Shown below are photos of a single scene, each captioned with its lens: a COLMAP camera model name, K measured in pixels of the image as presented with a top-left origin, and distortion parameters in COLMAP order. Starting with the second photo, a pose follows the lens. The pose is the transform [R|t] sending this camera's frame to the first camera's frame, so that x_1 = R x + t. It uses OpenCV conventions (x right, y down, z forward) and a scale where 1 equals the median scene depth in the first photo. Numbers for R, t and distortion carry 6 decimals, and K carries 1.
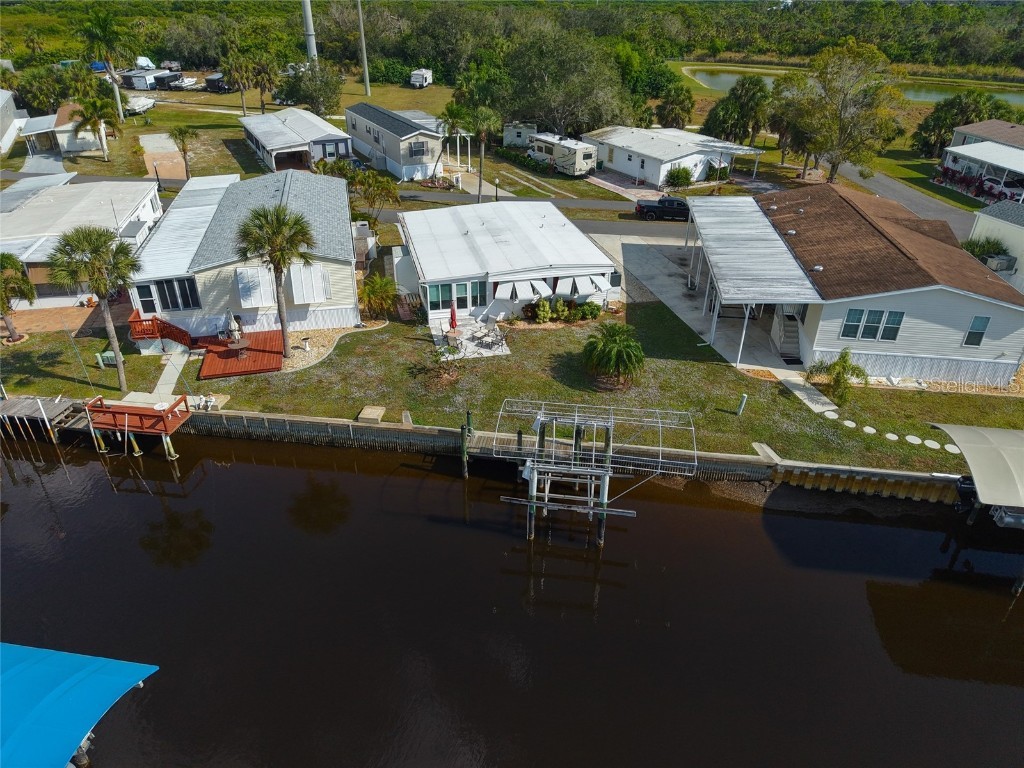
lens RADIAL K [[683.6, 0, 516.4], [0, 683.6, 383.6], [0, 0, 1]] dist [0.018729, -0.015832]
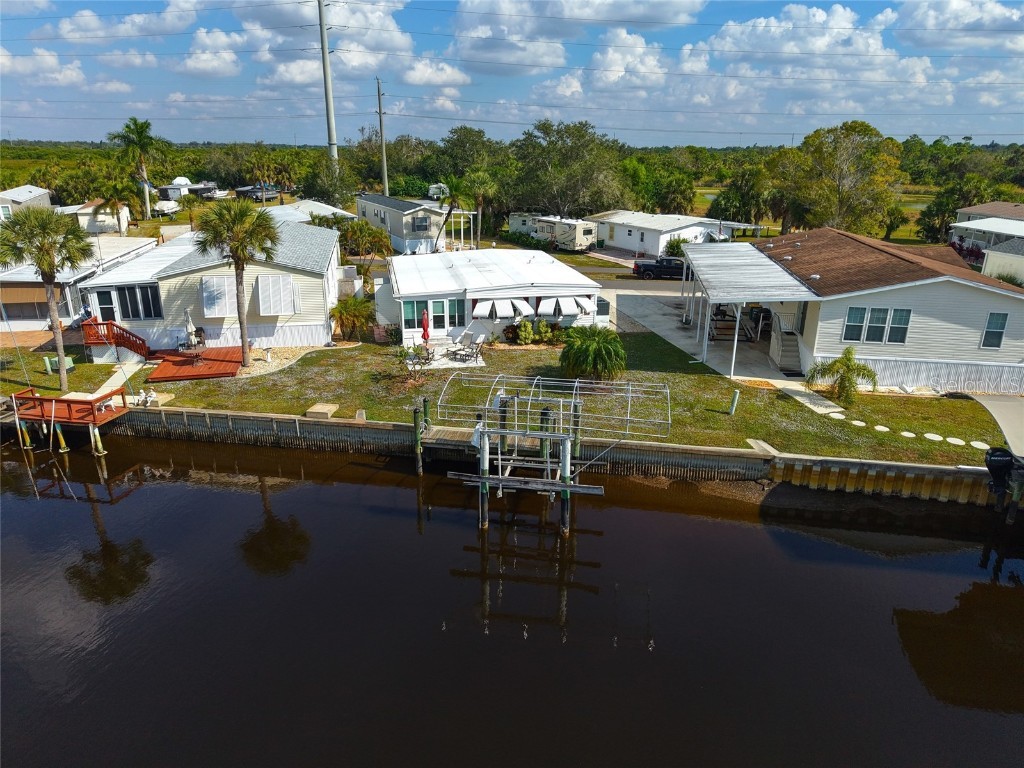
lens RADIAL K [[683.6, 0, 516.4], [0, 683.6, 383.6], [0, 0, 1]] dist [0.018729, -0.015832]
pose [[0.999407, 0.006620, -0.033794, 0.065582], [-0.012932, 0.981674, -0.190126, 0.155875], [0.031916, 0.190451, 0.981178, 0.096458]]
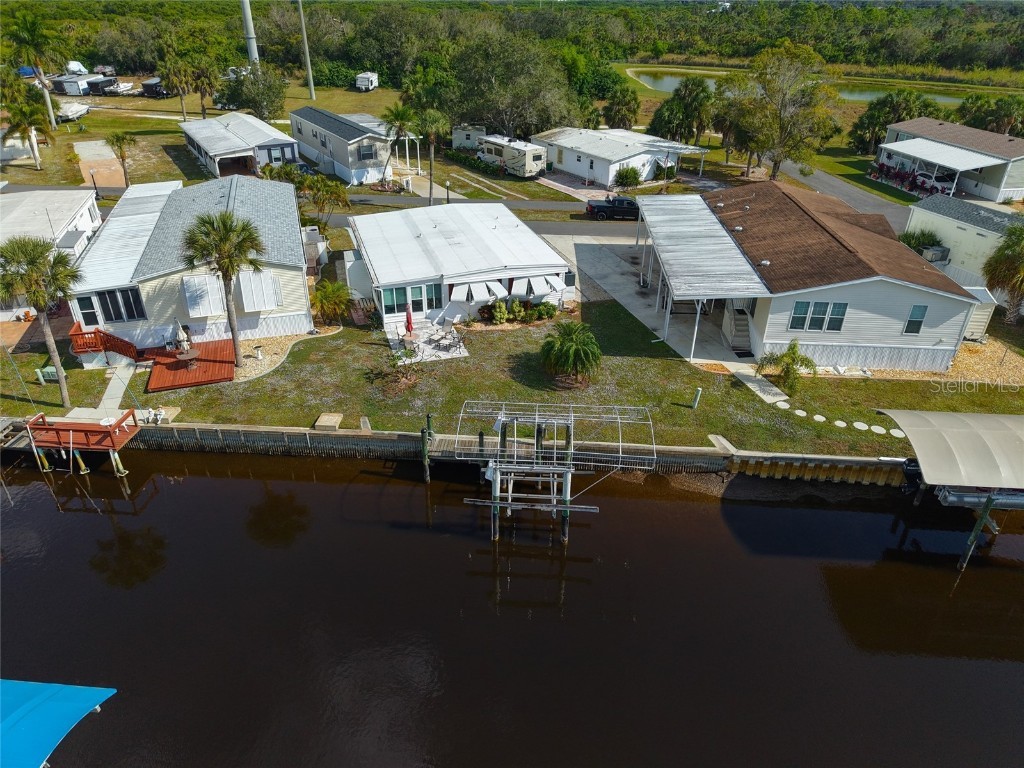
lens RADIAL K [[683.6, 0, 516.4], [0, 683.6, 383.6], [0, 0, 1]] dist [0.018729, -0.015832]
pose [[0.997427, -0.034534, 0.062822, -0.002474], [0.034739, 0.999394, -0.002168, 0.001663], [-0.062709, 0.004345, 0.998022, -0.000776]]
